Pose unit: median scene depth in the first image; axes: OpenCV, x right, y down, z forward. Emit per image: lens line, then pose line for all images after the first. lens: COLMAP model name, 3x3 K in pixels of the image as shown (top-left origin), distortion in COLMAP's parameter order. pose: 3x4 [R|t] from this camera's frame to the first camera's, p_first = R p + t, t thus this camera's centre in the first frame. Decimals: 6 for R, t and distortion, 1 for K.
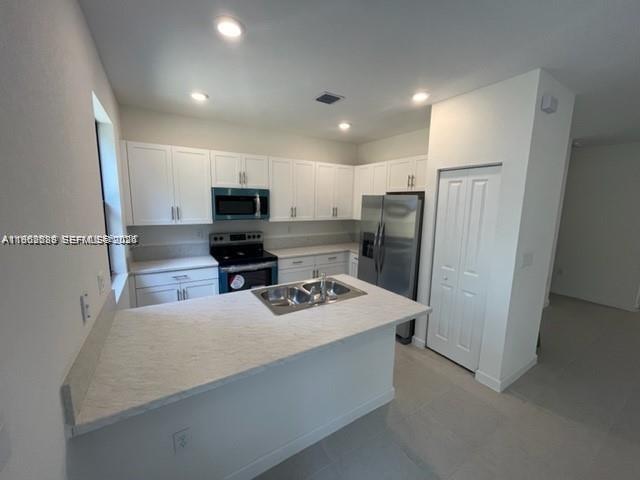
lens RADIAL K [[258.3, 0, 319.9], [0, 258.3, 239.8], [0, 0, 1]] dist [-0.003592, -0.000623]
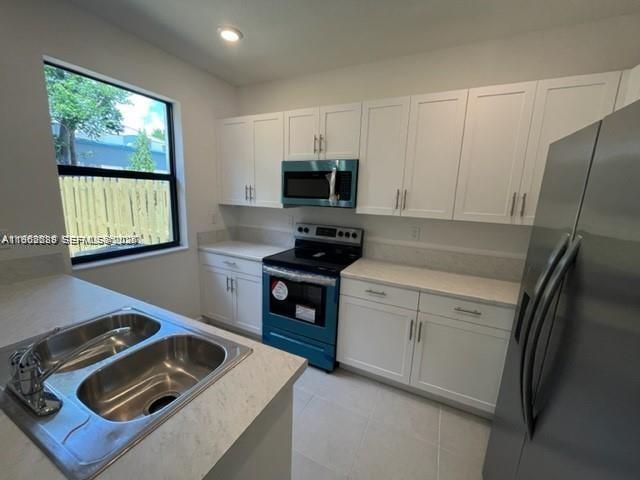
lens RADIAL K [[258.3, 0, 320.0], [0, 258.3, 238.7], [0, 0, 1]] dist [-0.003592, -0.000623]
pose [[0.529396, 0.150339, -0.834948, 0.317664], [-0.149780, 0.985276, 0.082440, -0.055252], [0.835048, 0.081415, 0.544119, 0.692530]]
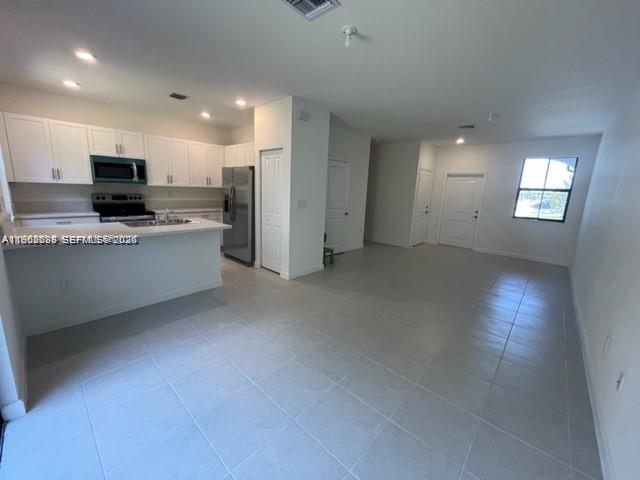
lens RADIAL K [[258.3, 0, 319.7], [0, 258.3, 239.2], [0, 0, 1]] dist [-0.003592, -0.000623]
pose [[0.962794, -0.031161, 0.268433, 0.314178], [0.016051, 0.998170, 0.058303, 0.154266], [-0.269758, -0.051825, 0.961532, -0.539968]]
